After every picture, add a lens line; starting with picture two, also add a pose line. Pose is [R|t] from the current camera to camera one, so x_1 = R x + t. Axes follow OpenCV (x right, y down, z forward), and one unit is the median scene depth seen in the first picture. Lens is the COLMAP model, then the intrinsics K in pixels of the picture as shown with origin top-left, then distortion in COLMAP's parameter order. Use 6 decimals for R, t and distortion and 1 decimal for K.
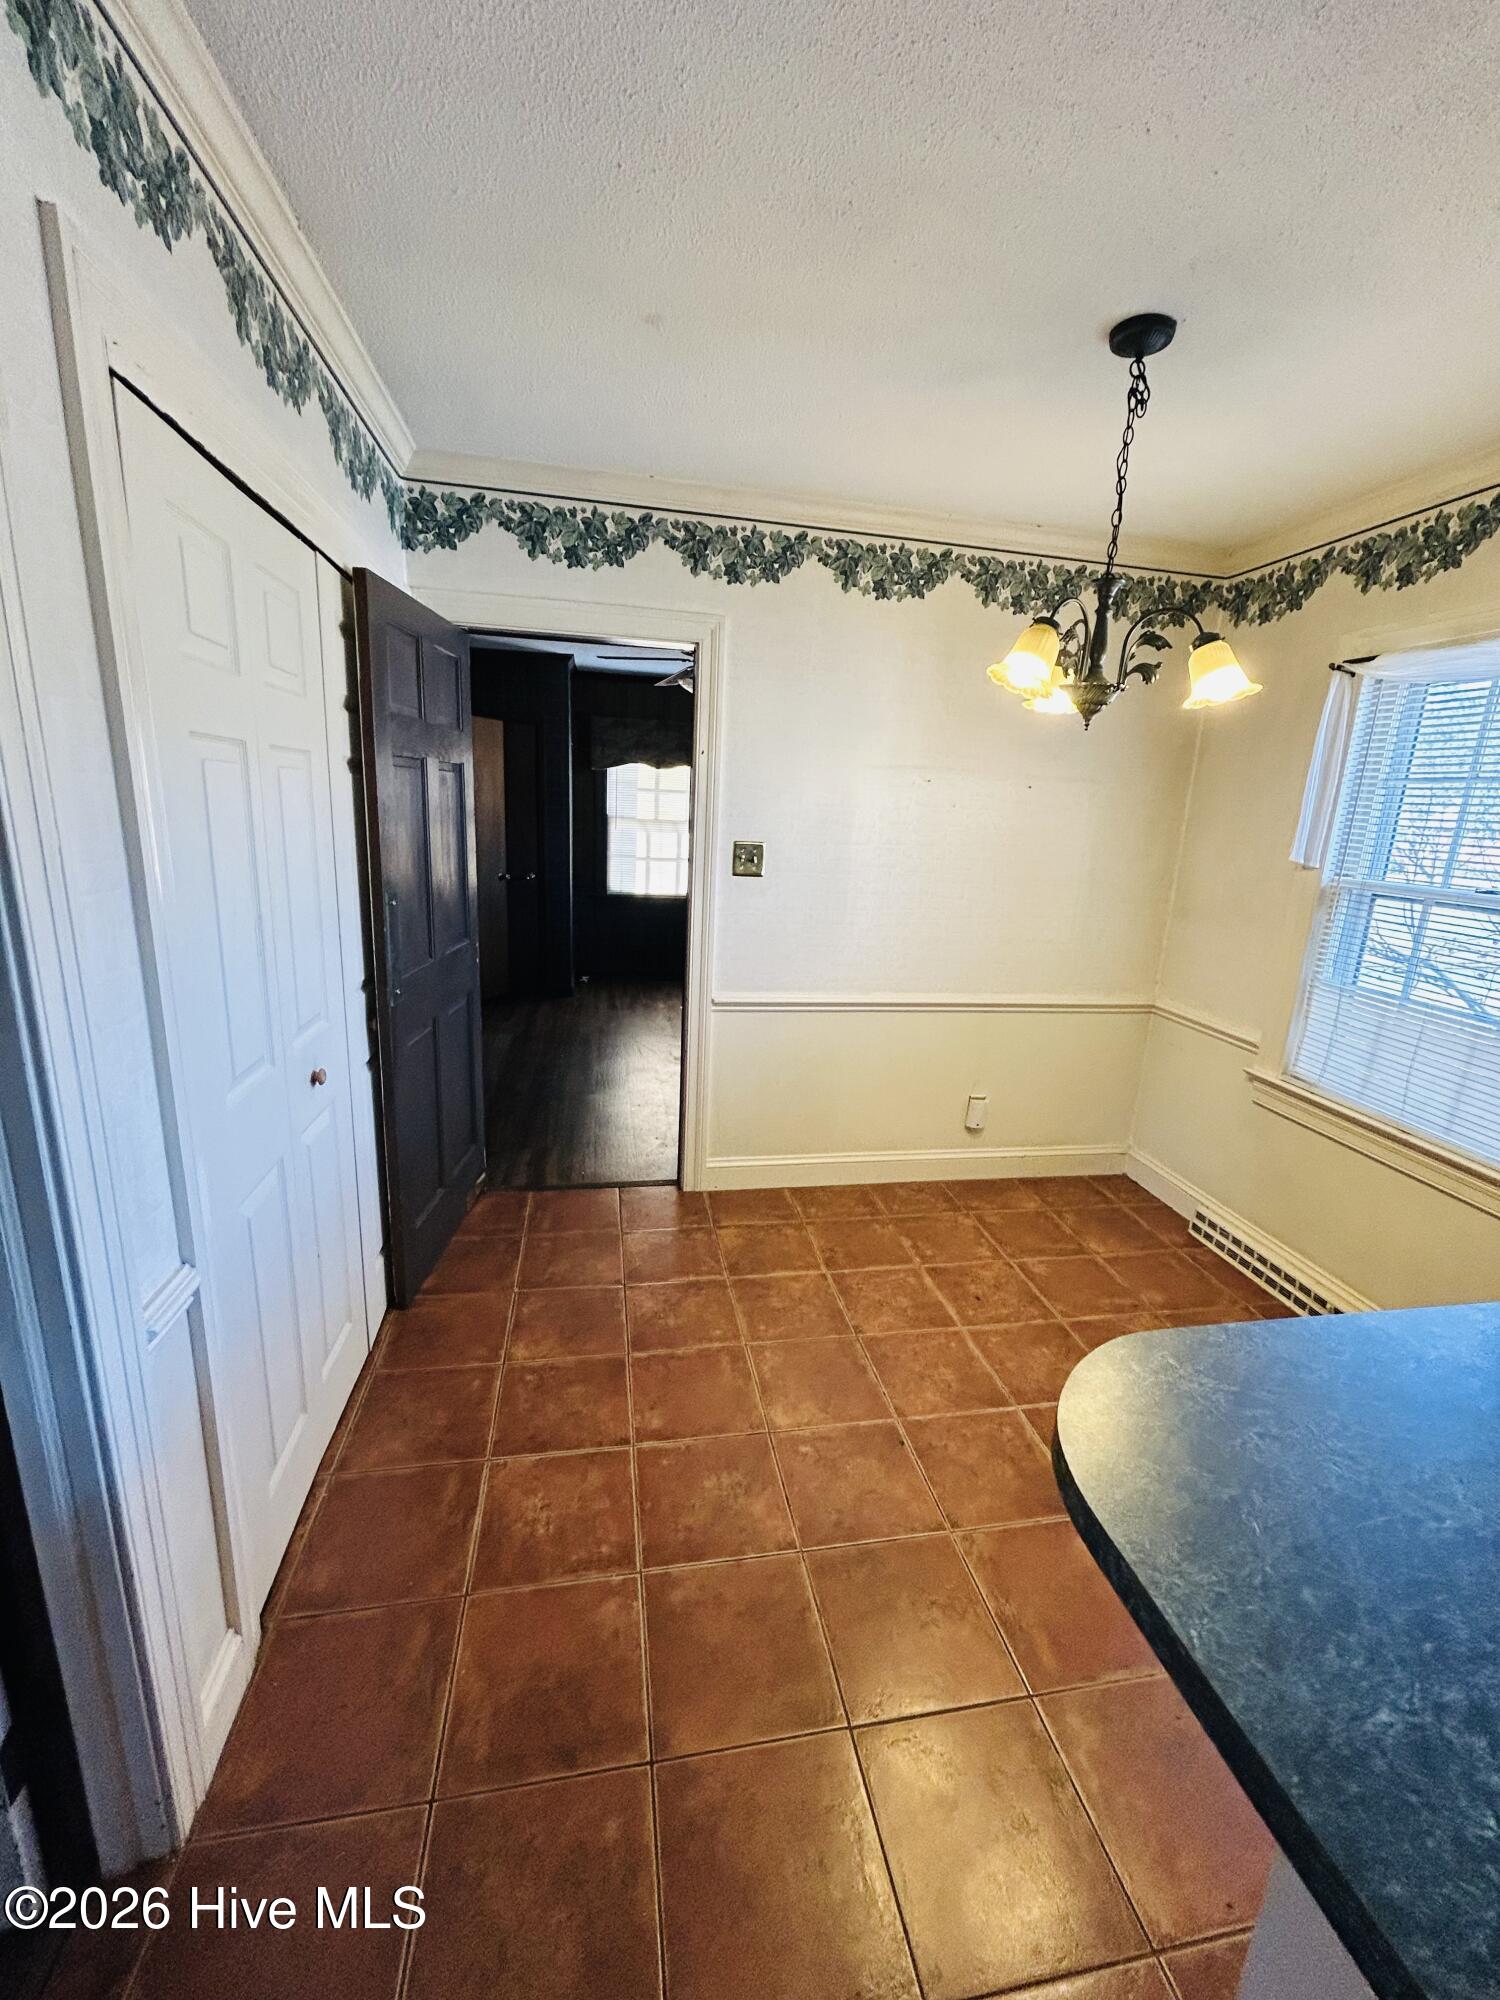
lens RADIAL K [[811.1, 0, 763.0], [0, 811.1, 1002.5], [0, 0, 1]] dist [0.002218, 0.000184]
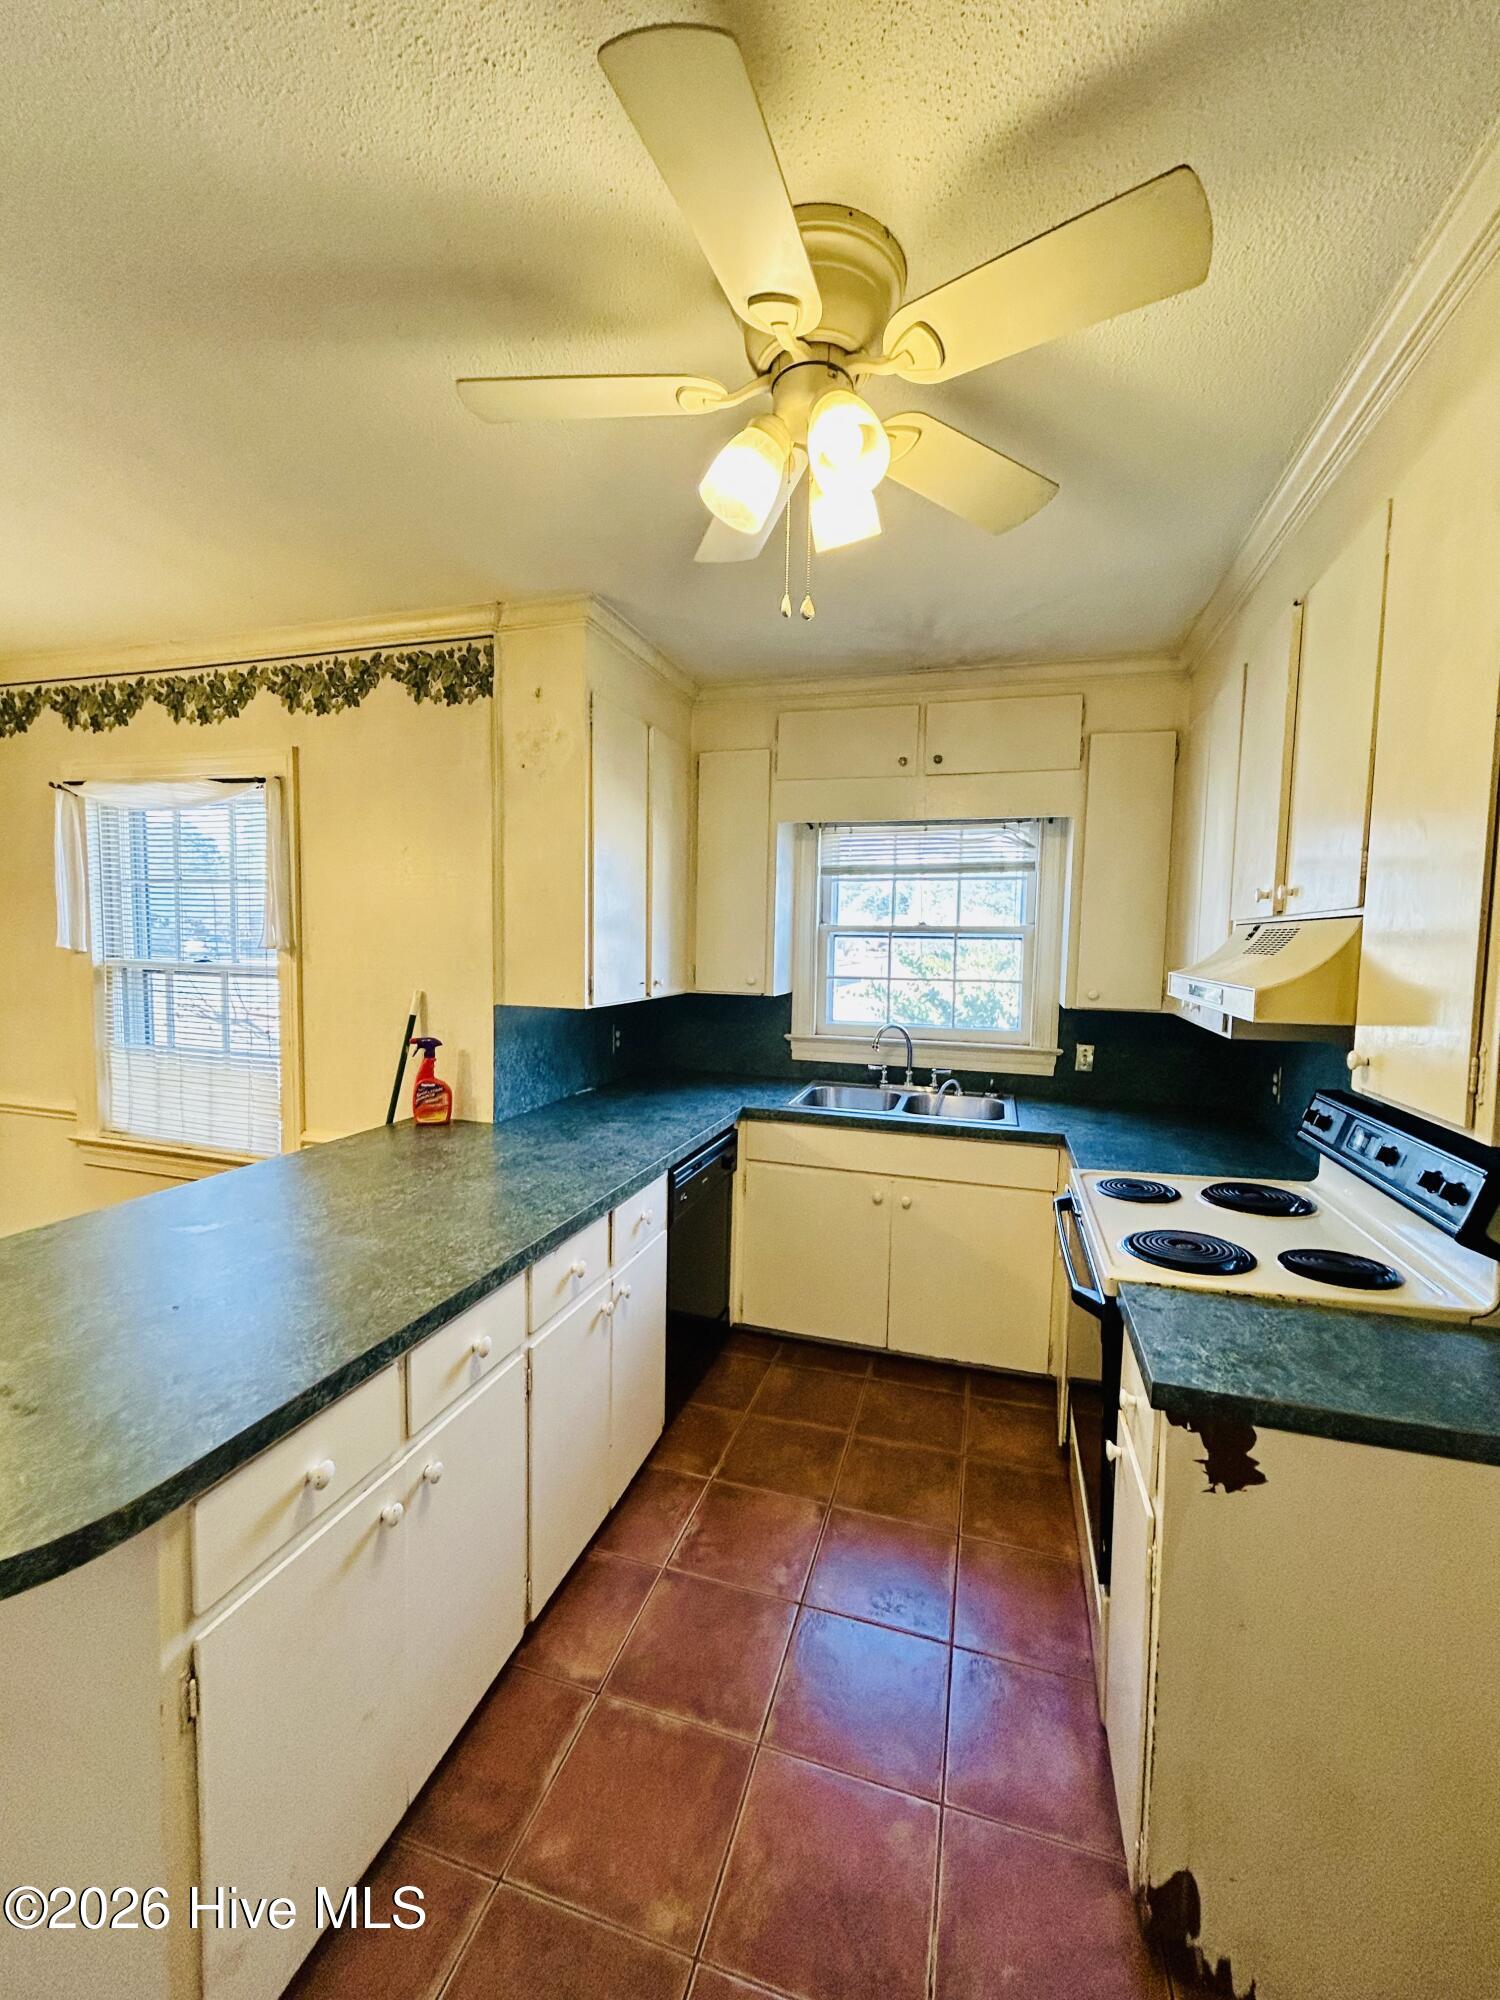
lens RADIAL K [[811.1, 0, 748.4], [0, 811.1, 993.2], [0, 0, 1]] dist [0.002218, 0.000184]
pose [[0.460849, -0.110481, 0.880575, 0.079164], [0.216581, 0.976222, 0.009133, 0.082554], [-0.860645, 0.186507, 0.473819, -0.340946]]
